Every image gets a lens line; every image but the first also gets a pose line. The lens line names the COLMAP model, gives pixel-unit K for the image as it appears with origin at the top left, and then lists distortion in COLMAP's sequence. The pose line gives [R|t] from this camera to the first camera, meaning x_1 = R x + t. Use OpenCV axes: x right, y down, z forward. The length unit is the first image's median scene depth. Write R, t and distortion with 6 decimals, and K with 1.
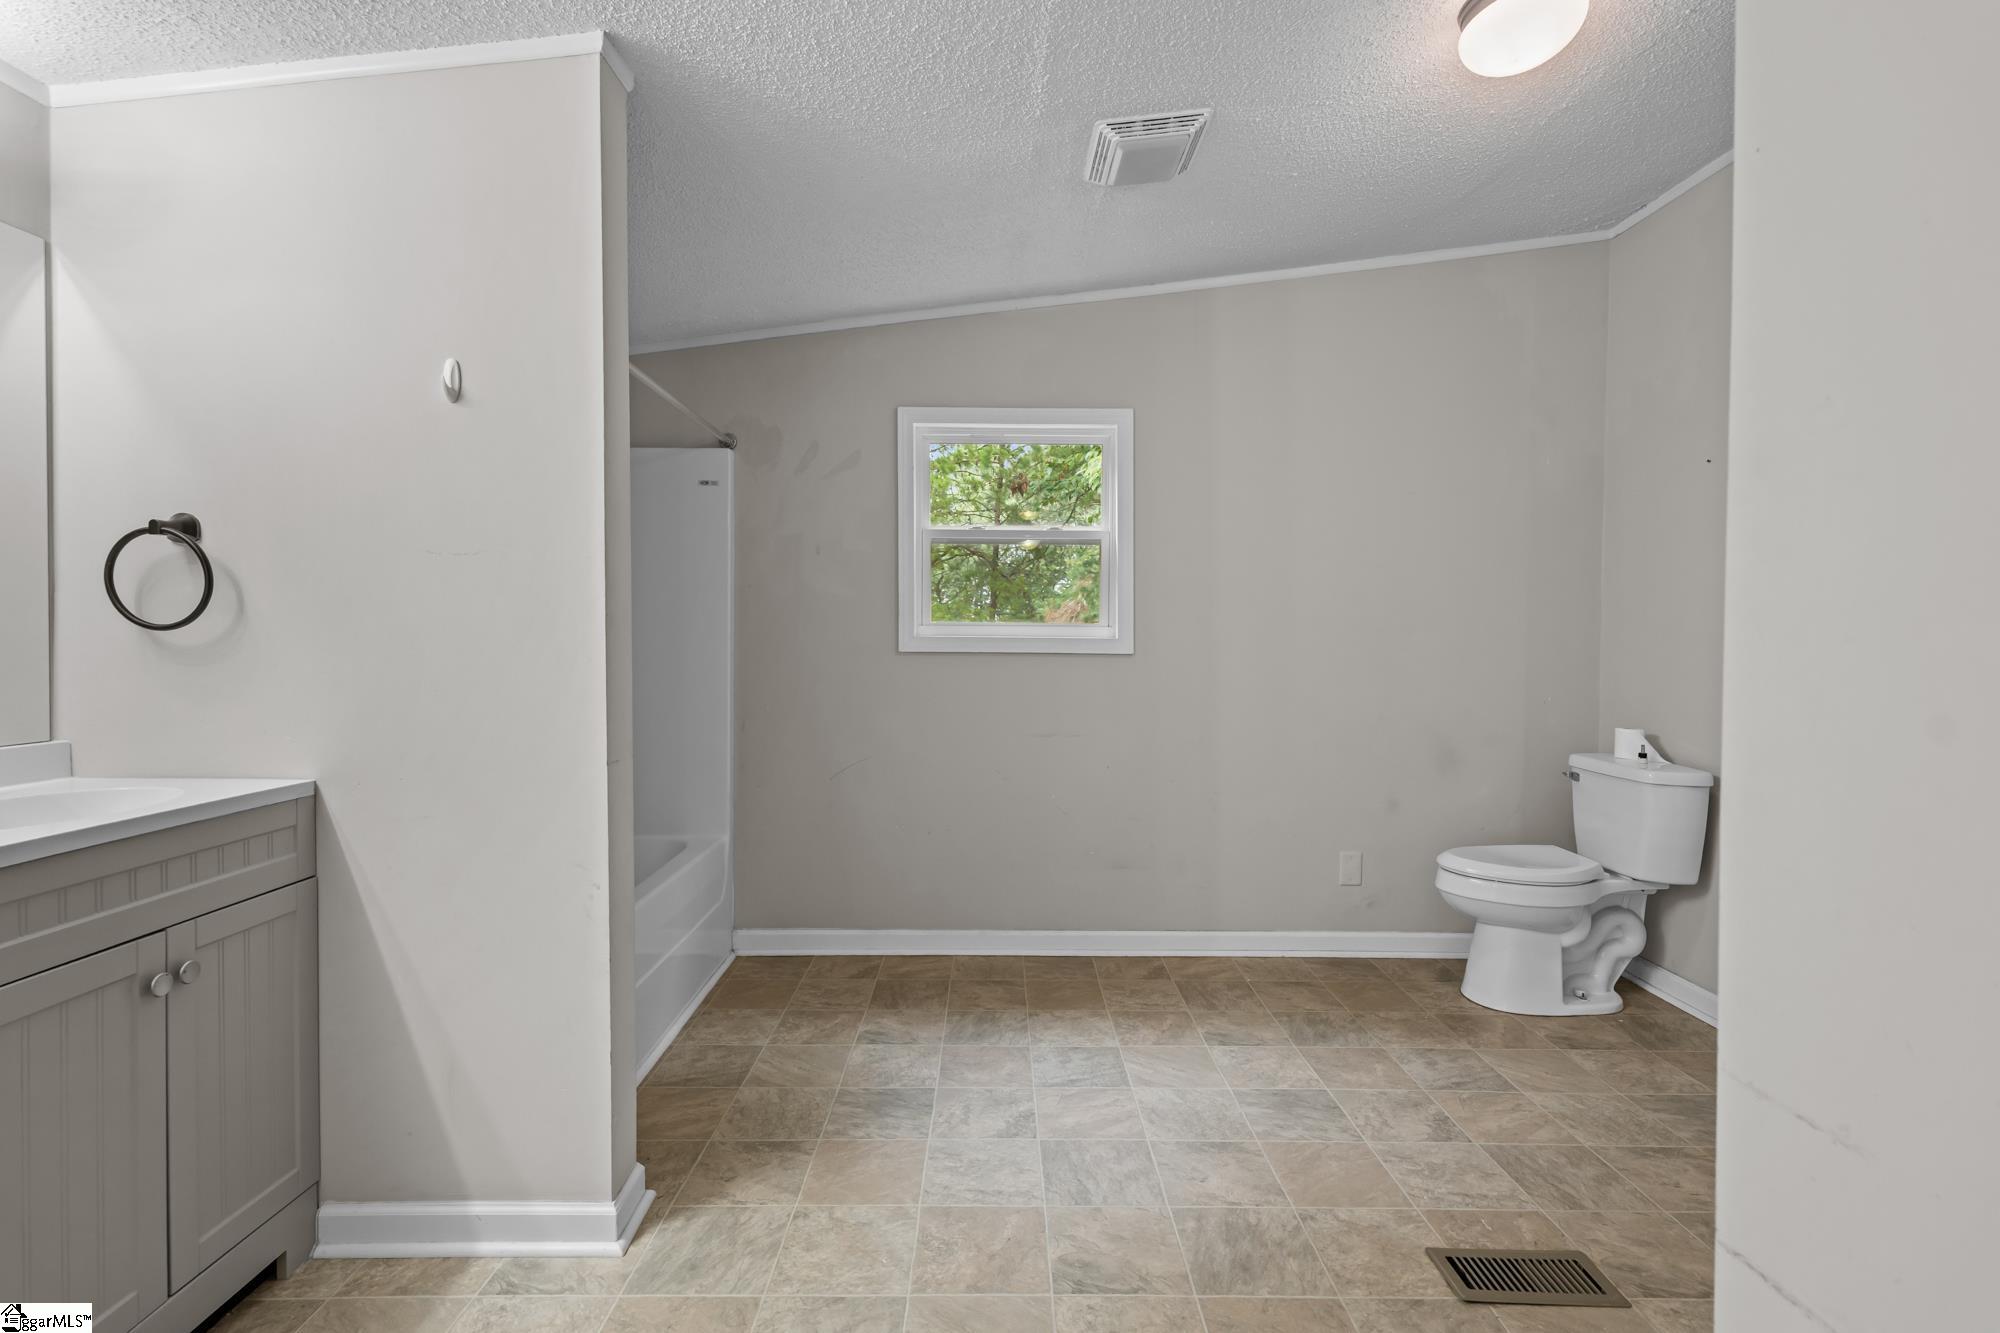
lens RADIAL K [[895.2, 0, 1000.7], [0, 895.2, 656.7], [0, 0, 1]] dist [0.016376, -0.000702]
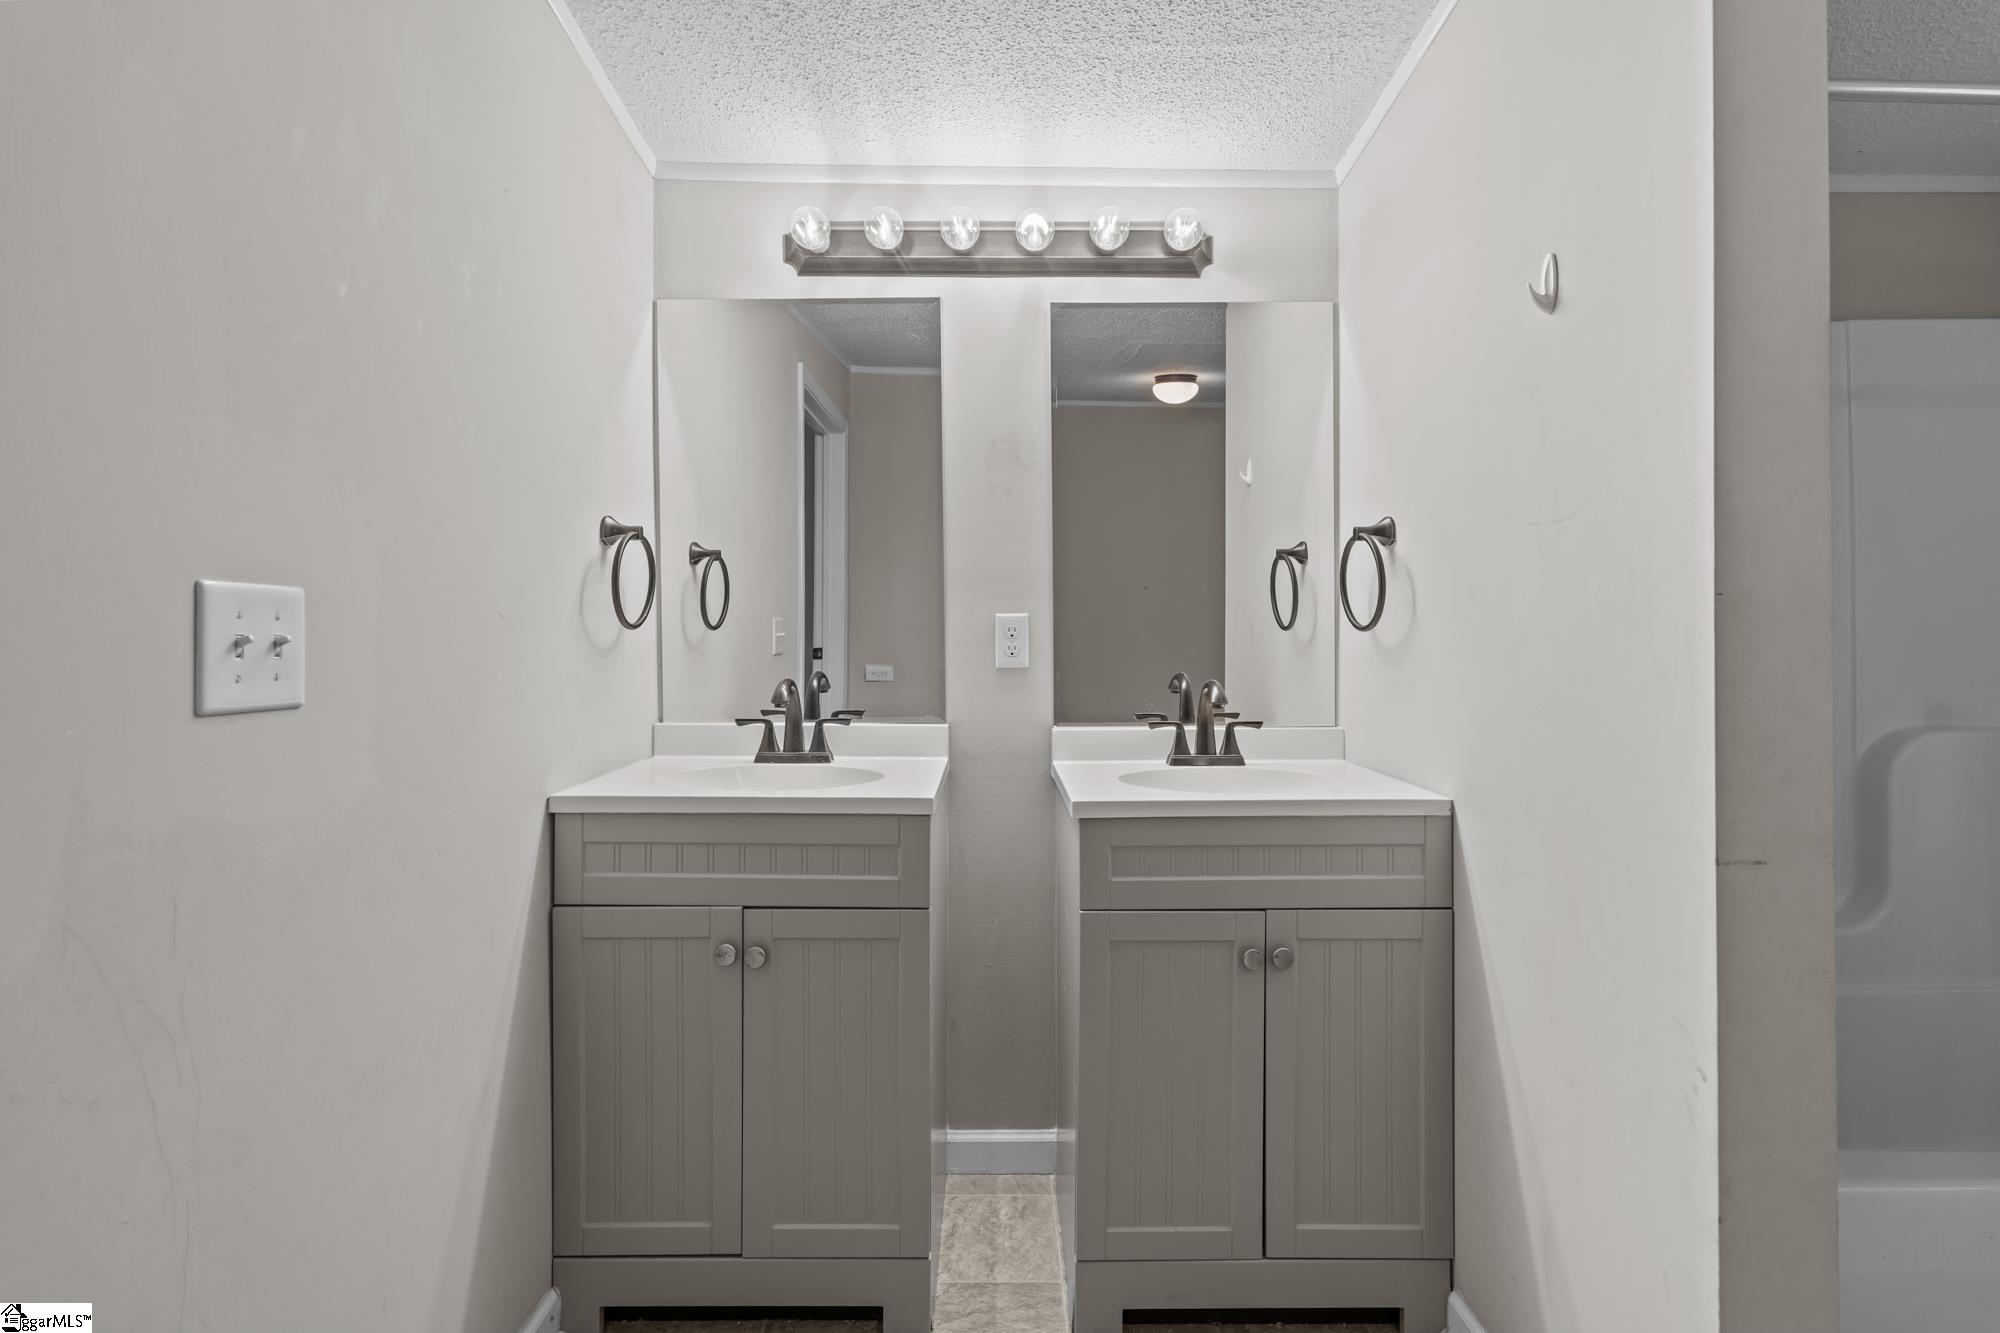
lens RADIAL K [[895.2, 0, 992.9], [0, 895.2, 642.0], [0, 0, 1]] dist [0.016376, -0.000702]
pose [[0.047021, 0.002367, -0.998891, 0.100051], [-0.009518, 0.999953, 0.001922, -0.014424], [0.998849, 0.009418, 0.047042, 0.522861]]
